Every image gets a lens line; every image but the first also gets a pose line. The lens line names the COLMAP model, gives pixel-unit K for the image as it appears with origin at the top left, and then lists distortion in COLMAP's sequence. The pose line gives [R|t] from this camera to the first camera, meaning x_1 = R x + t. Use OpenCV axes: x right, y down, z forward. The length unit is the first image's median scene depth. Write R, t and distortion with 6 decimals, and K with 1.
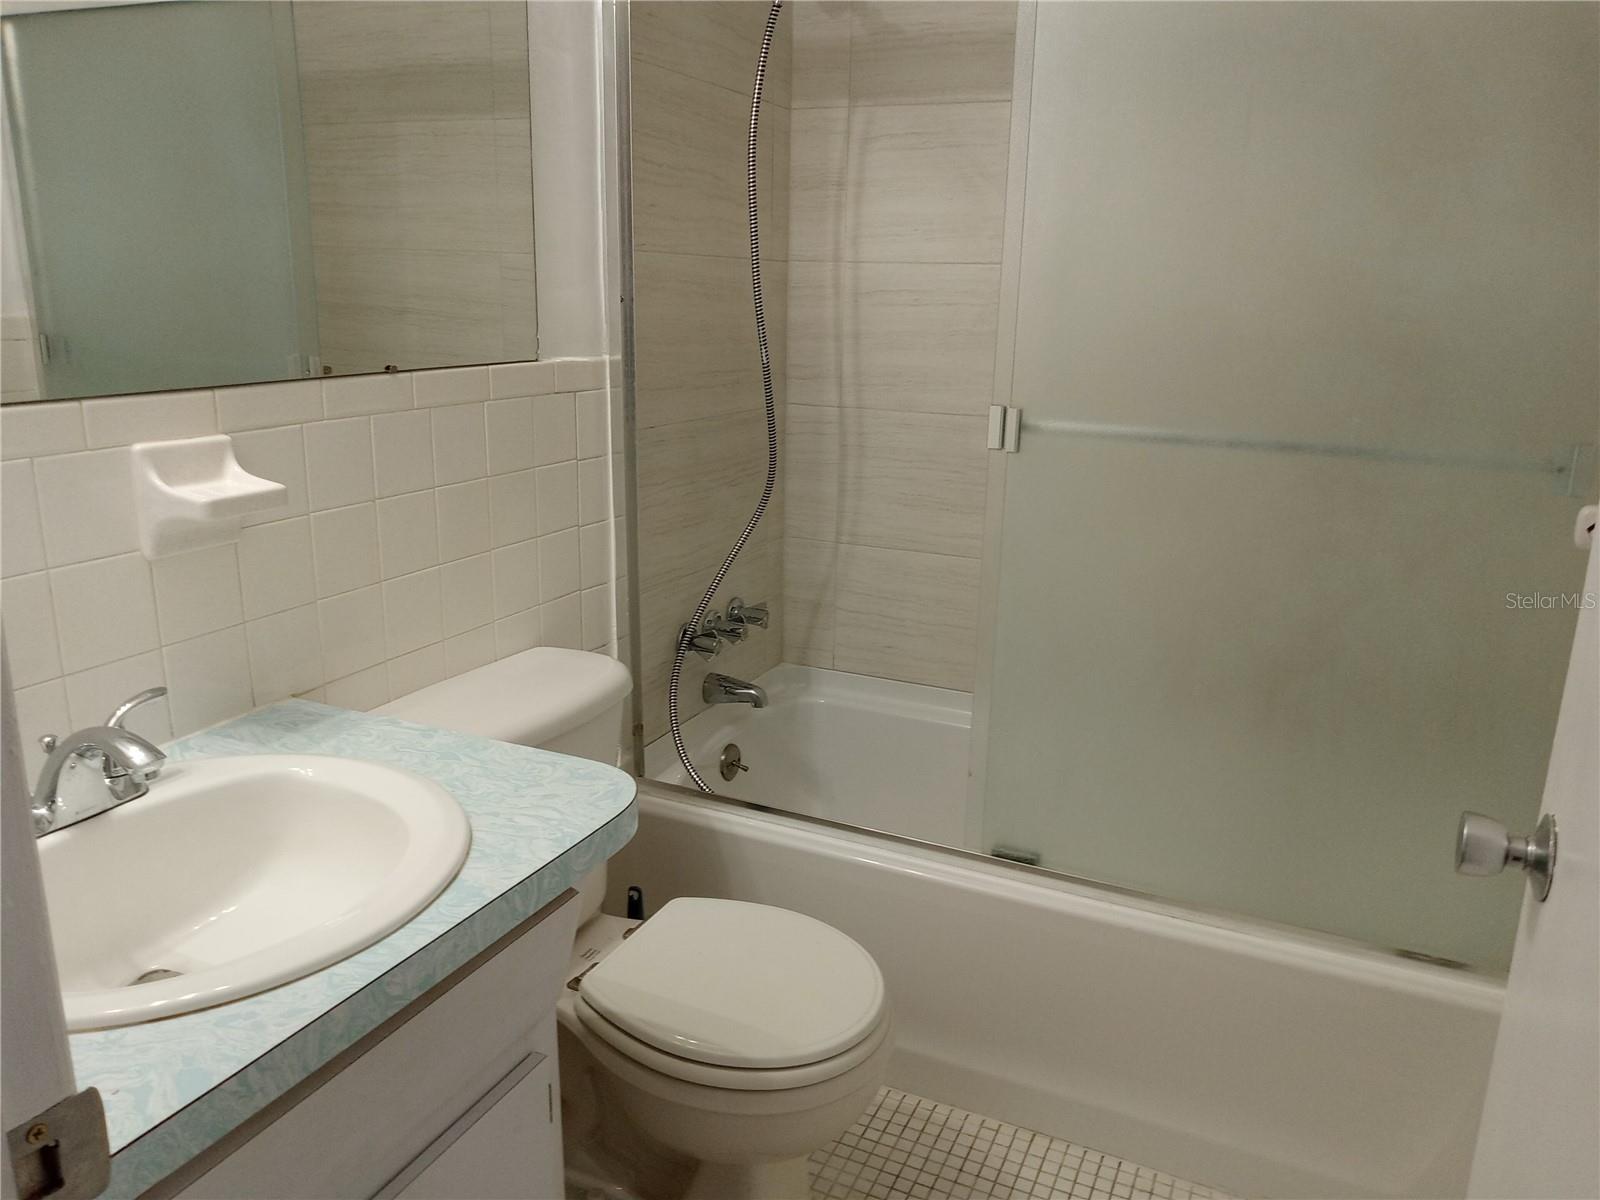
lens RADIAL K [[1205.1, 0, 805.3], [0, 1205.1, 633.1], [0, 0, 1]] dist [0.013092, -0.024606]
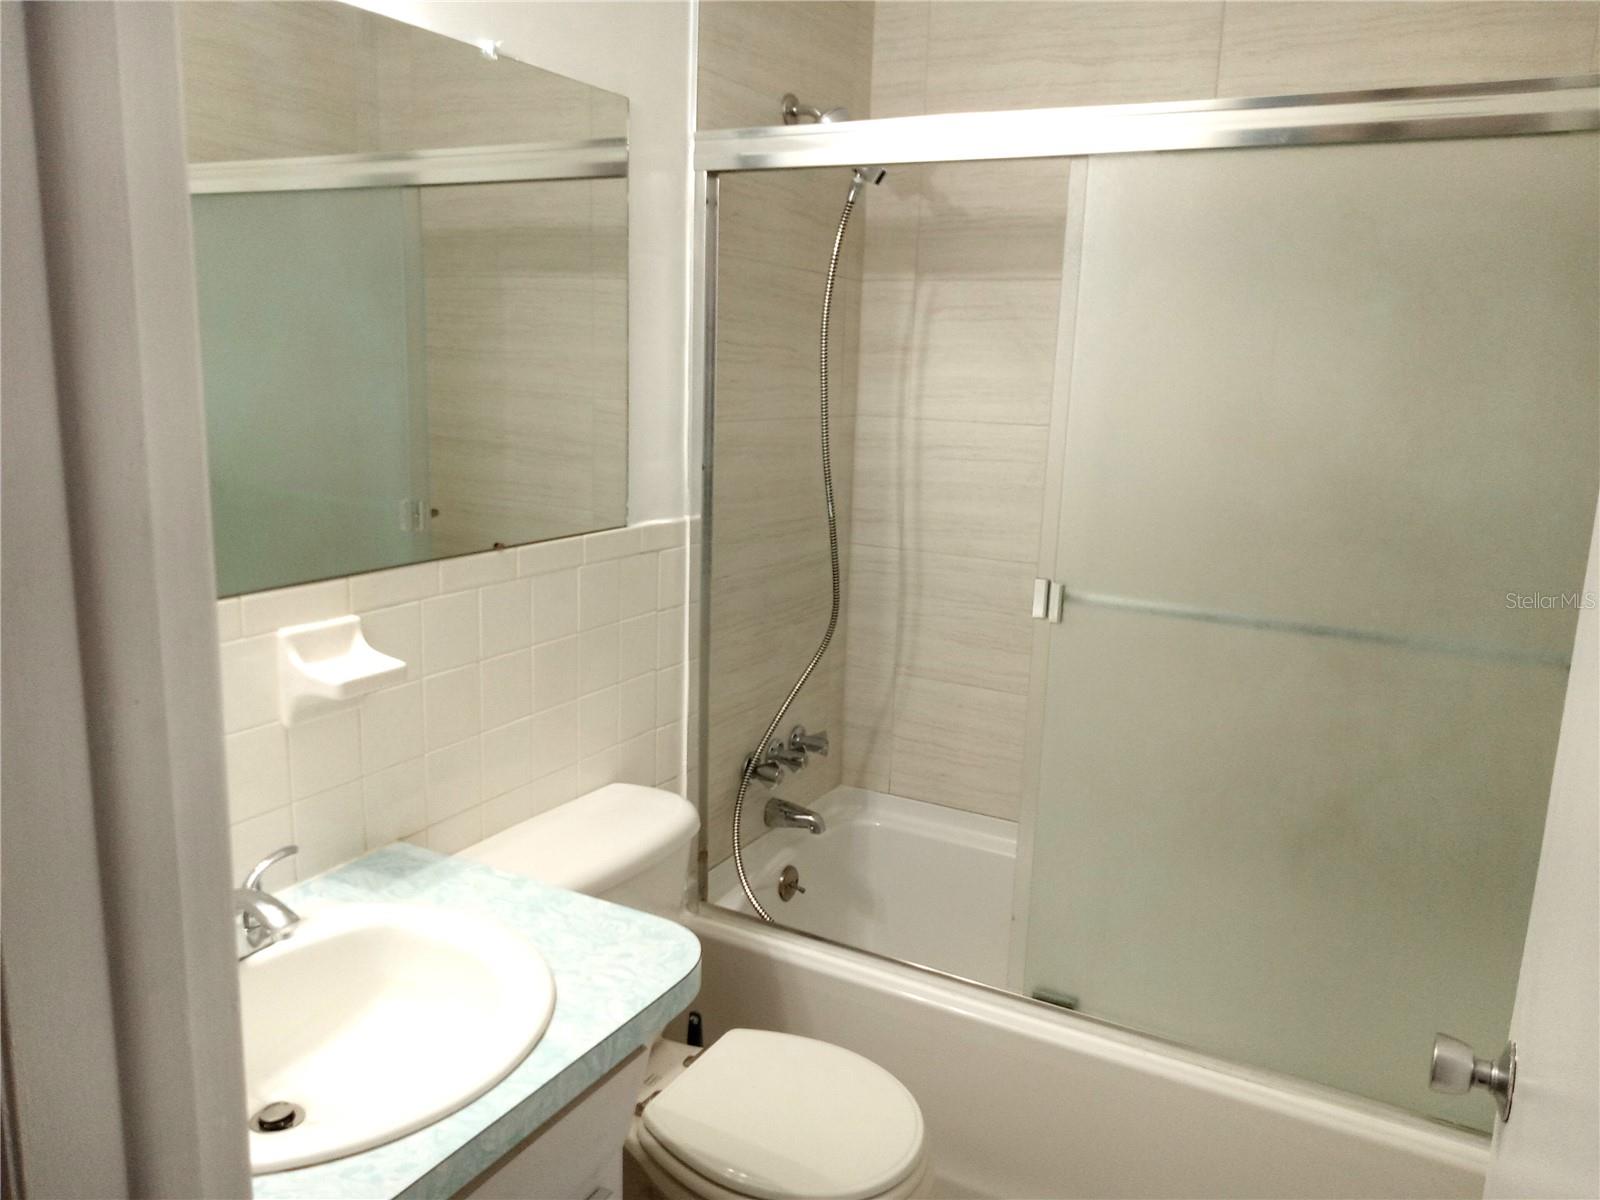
lens RADIAL K [[1203.7, 0, 806.4], [0, 1203.7, 616.1], [0, 0, 1]] dist [0.025838, -0.049358]
pose [[0.998170, 0.026387, -0.054411, 0.006635], [-0.029803, 0.997571, -0.062955, -0.079029], [0.052617, 0.064462, 0.996532, -0.090407]]
